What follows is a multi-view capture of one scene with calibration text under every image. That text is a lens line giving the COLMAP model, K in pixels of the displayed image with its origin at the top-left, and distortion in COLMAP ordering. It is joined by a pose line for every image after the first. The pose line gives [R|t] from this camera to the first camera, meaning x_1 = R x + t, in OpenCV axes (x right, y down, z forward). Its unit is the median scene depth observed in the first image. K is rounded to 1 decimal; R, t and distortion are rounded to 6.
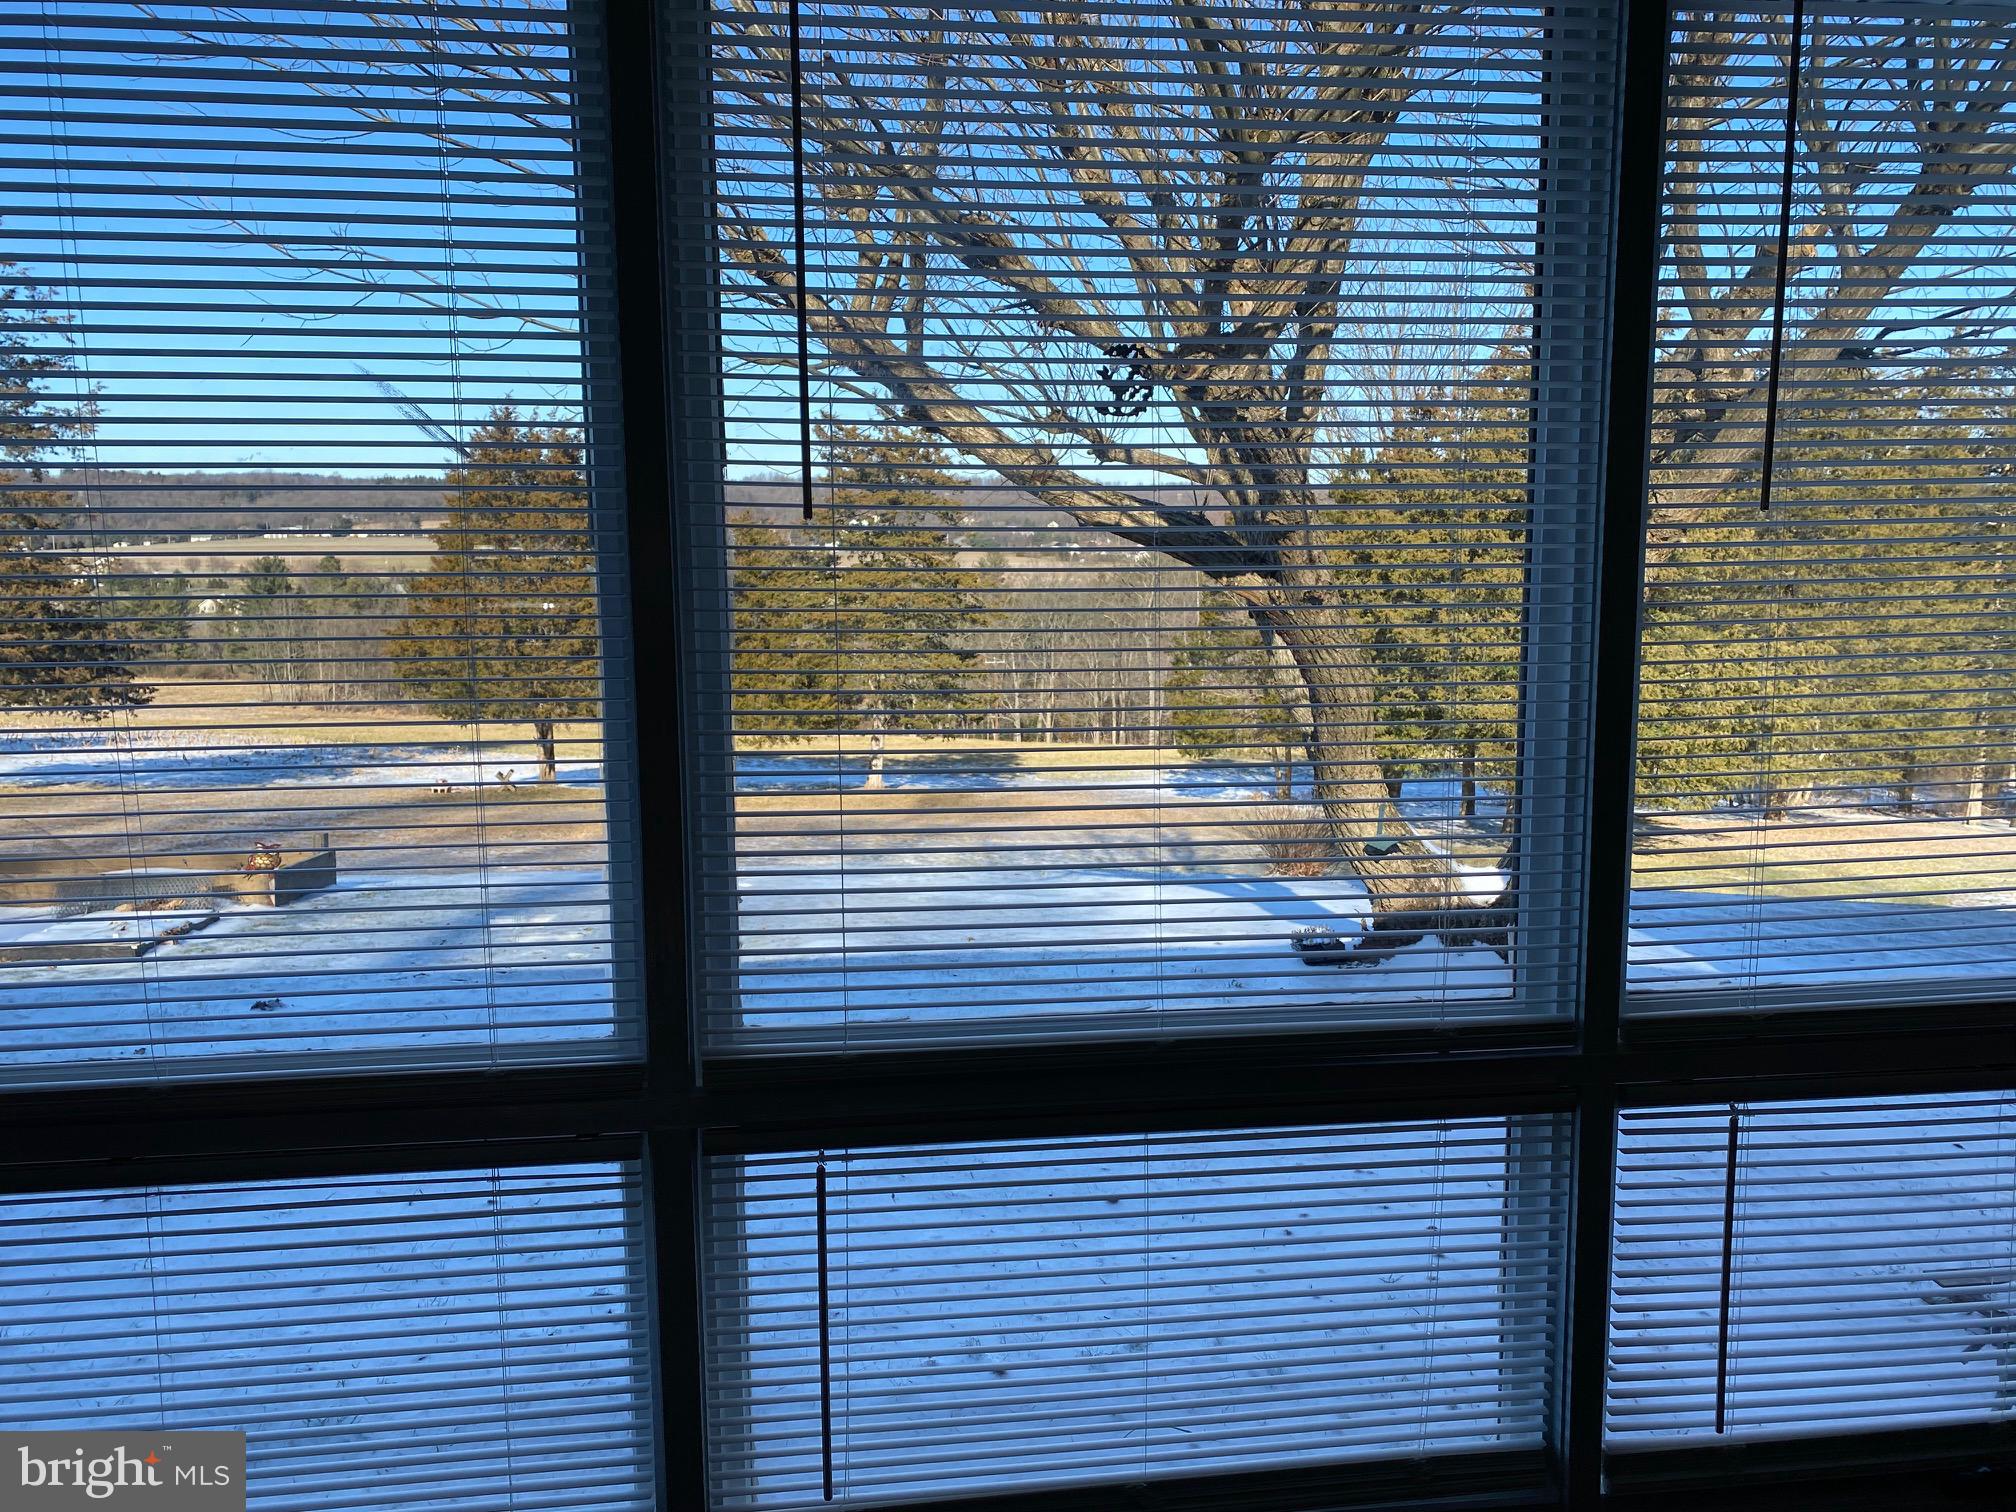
lens RADIAL K [[1526.8, 0, 1008.0], [0, 1526.8, 756.0], [0, 0, 1]] dist [0.034474, -0.035117]
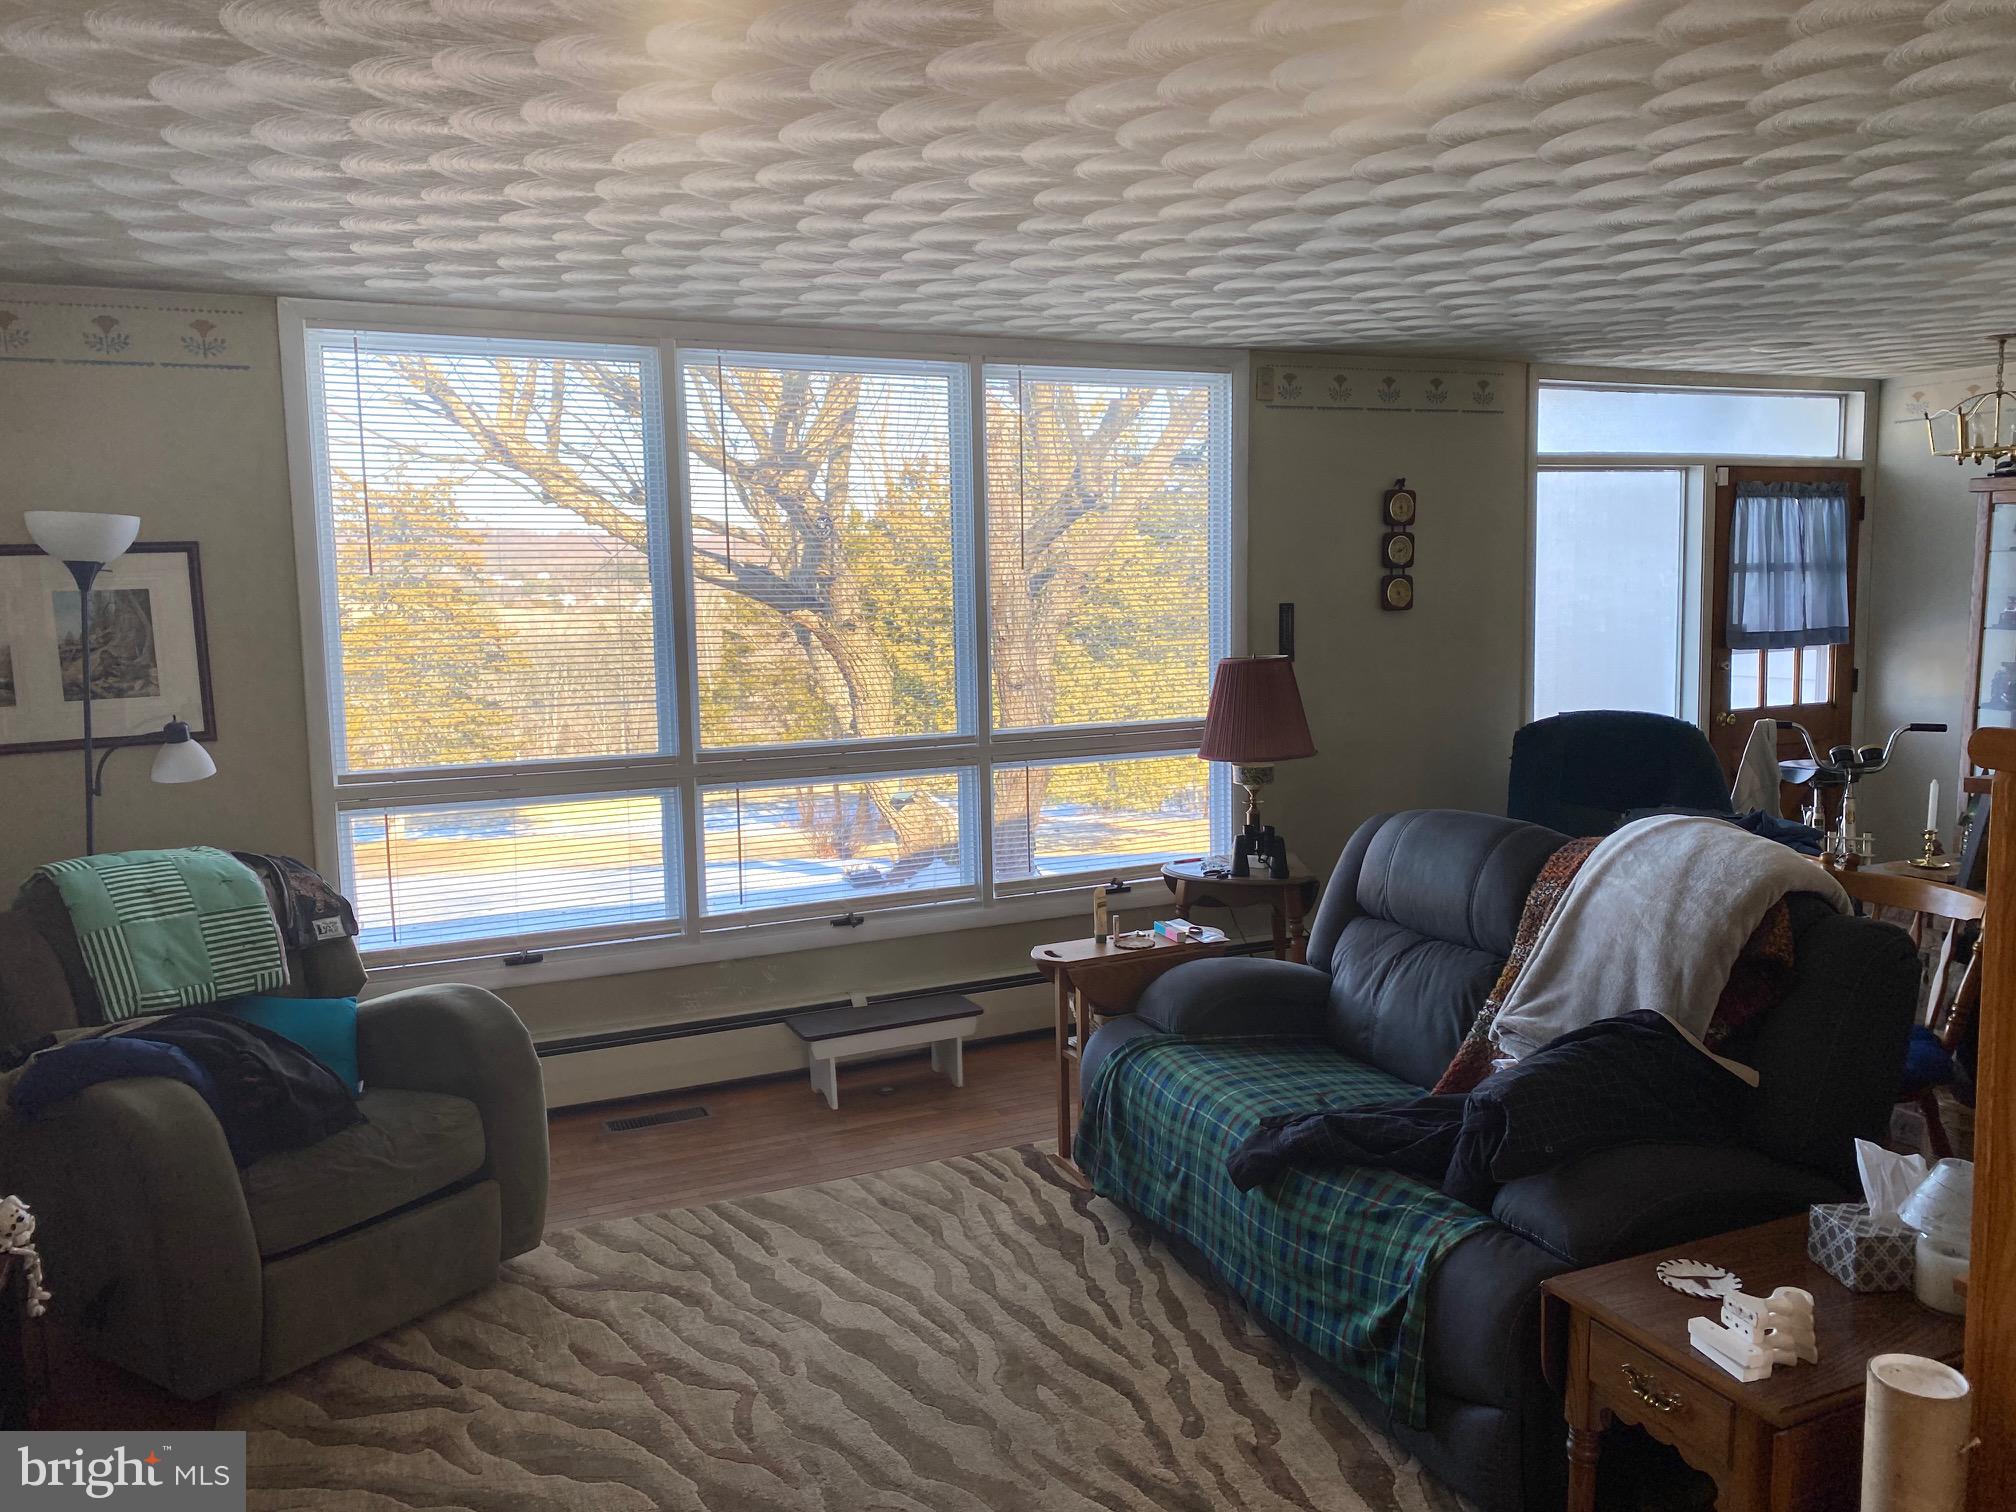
lens RADIAL K [[1526.8, 0, 1008.0], [0, 1526.8, 756.0], [0, 0, 1]] dist [0.034474, -0.035117]
pose [[0.949139, -0.038761, 0.312462, -0.106779], [0.049083, 0.998476, -0.025234, 0.060128], [-0.311008, 0.039287, 0.949595, -0.389484]]
